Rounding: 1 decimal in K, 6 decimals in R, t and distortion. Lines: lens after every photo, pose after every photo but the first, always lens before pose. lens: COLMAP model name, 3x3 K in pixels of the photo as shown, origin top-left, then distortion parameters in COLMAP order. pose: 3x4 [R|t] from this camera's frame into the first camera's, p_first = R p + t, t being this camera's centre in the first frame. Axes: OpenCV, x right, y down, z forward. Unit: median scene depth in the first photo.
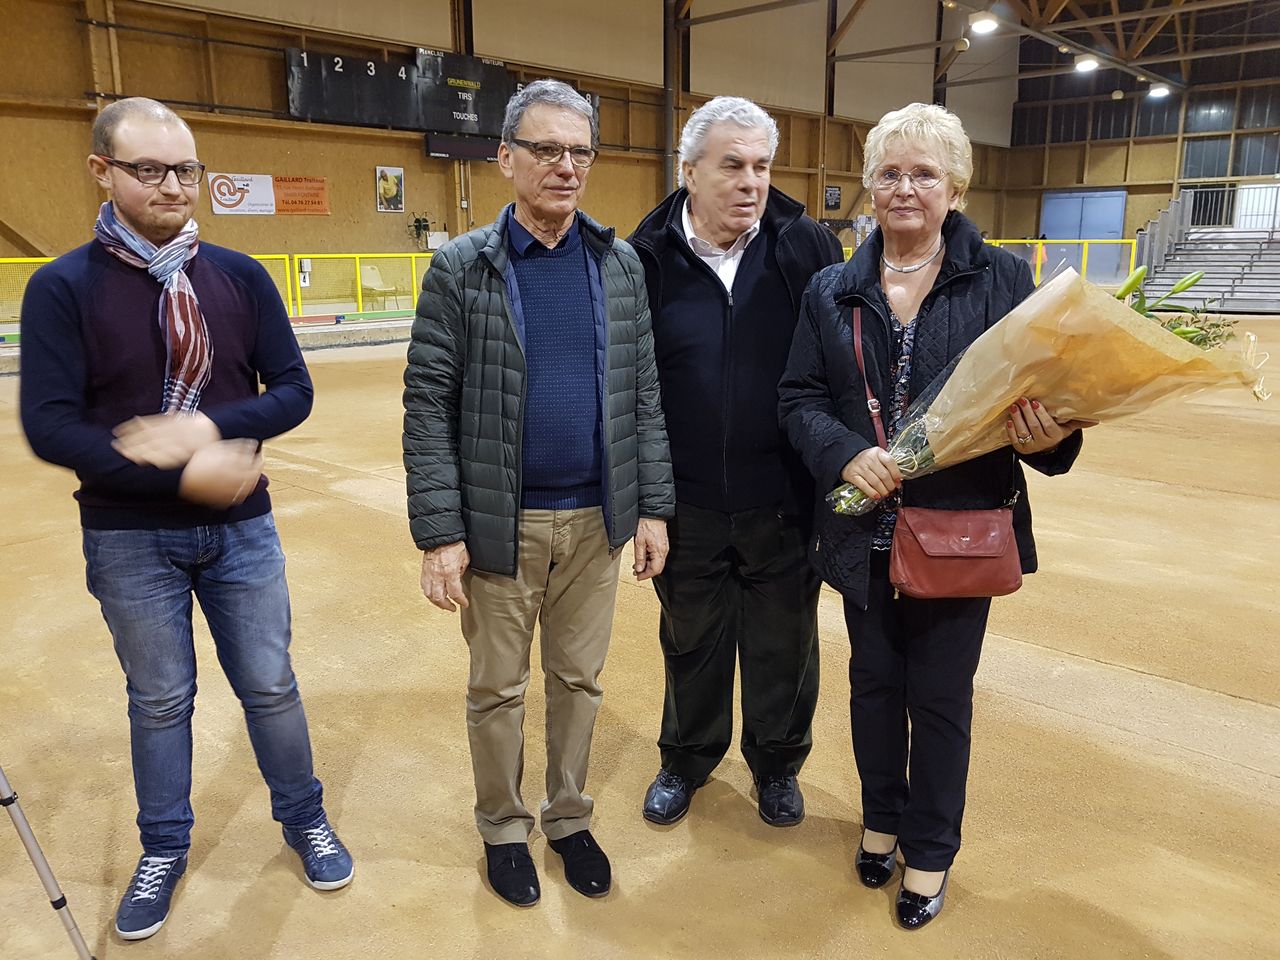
lens RADIAL K [[1014.1, 0, 638.9], [0, 1014.1, 471.5], [0, 0, 1]] dist [-0.020173, 0.013637]
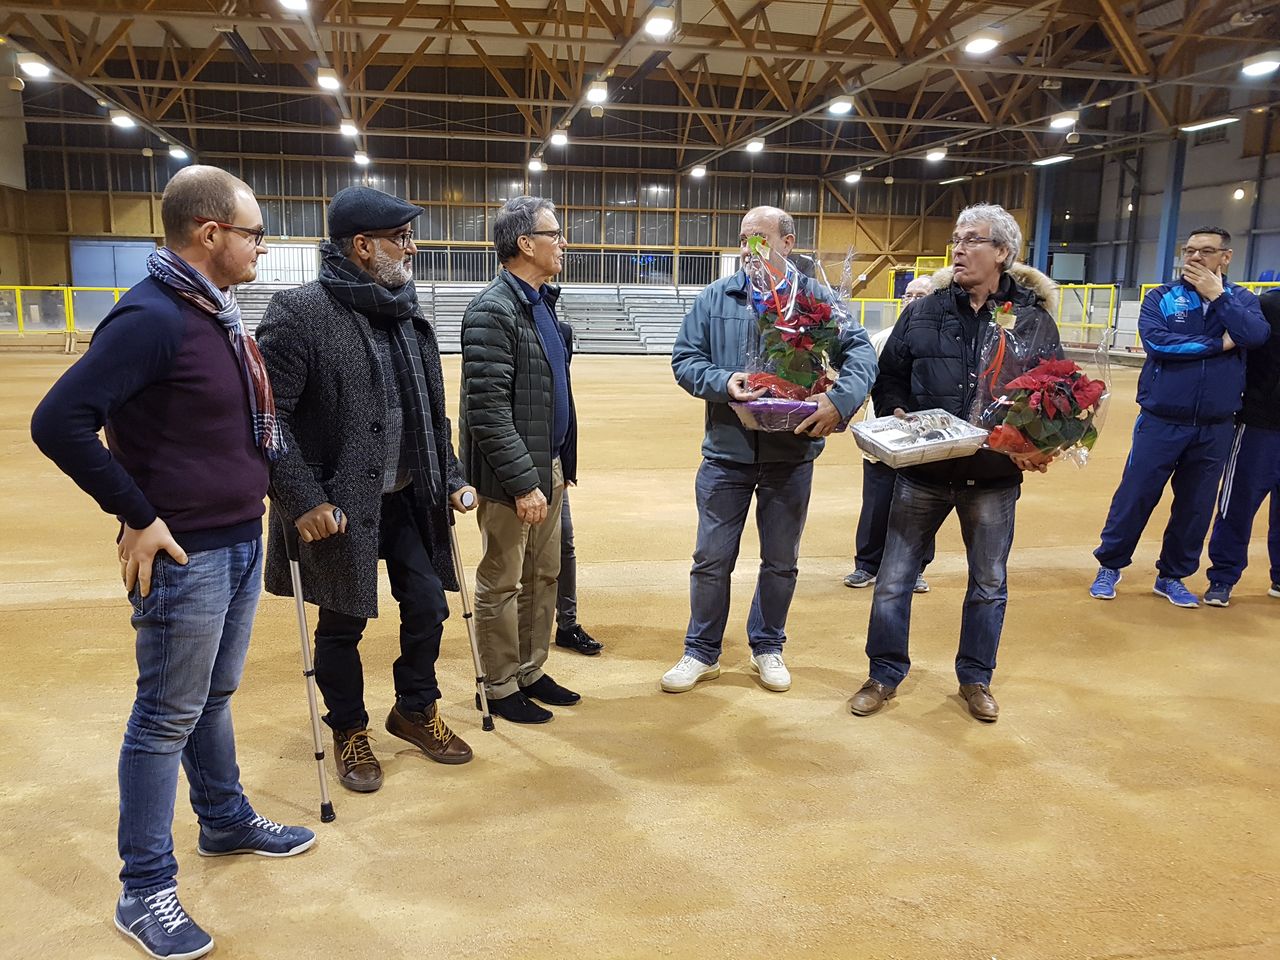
lens RADIAL K [[1014.1, 0, 624.1], [0, 1014.1, 478.6], [0, 0, 1]] dist [-0.020173, 0.013637]
pose [[0.602125, -0.120883, 0.789198, -0.101261], [0.151641, 0.987794, 0.035606, 0.002641], [-0.783869, 0.098236, 0.613106, -0.007154]]
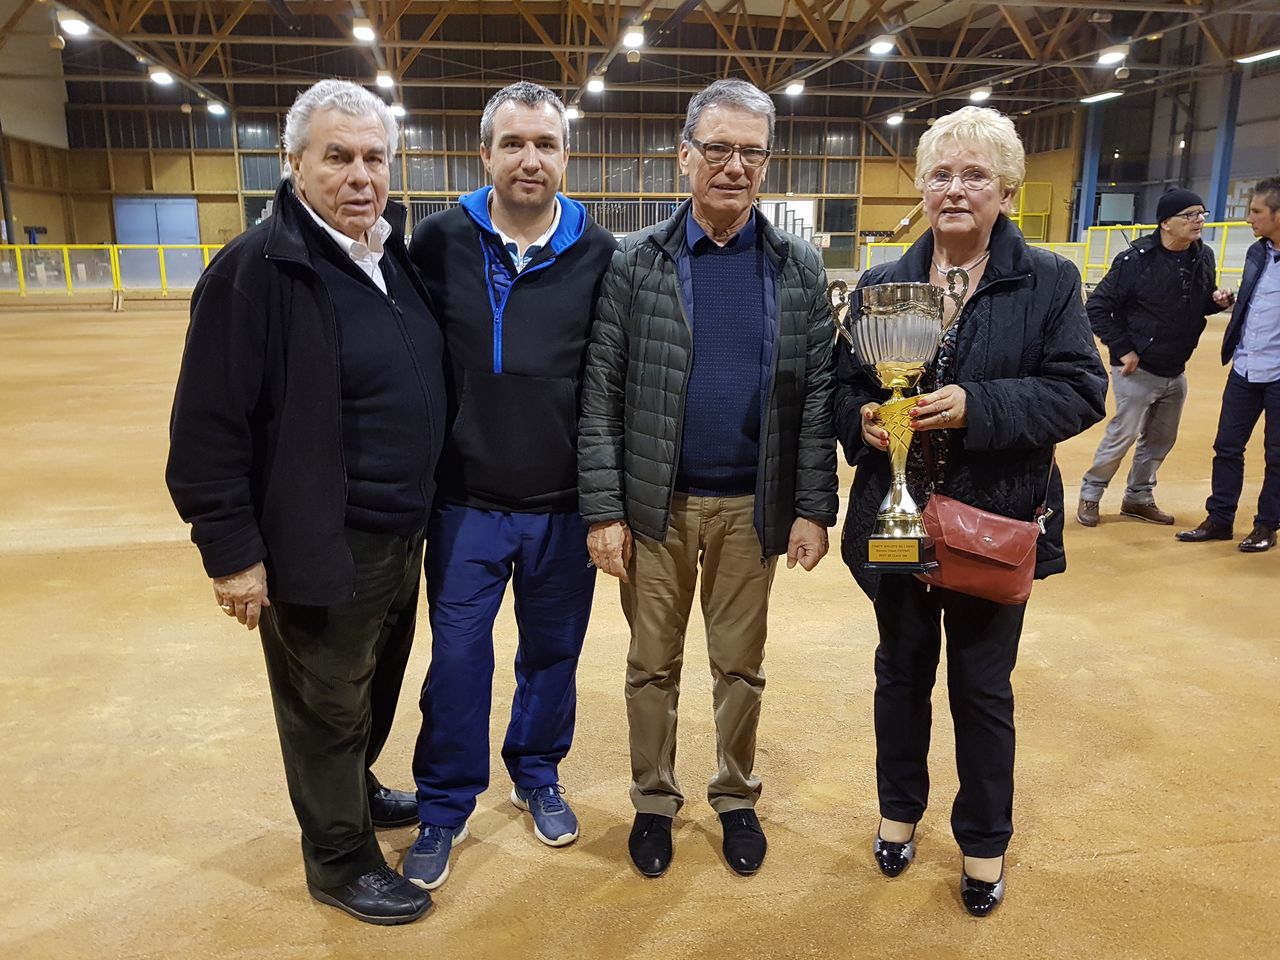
lens RADIAL K [[1014.1, 0, 631.2], [0, 1014.1, 477.8], [0, 0, 1]] dist [-0.020173, 0.013637]
pose [[0.626685, -0.163603, 0.761906, -0.104985], [0.163411, 0.983565, 0.076790, 0.003863], [-0.761947, 0.076381, 0.643120, -0.010225]]
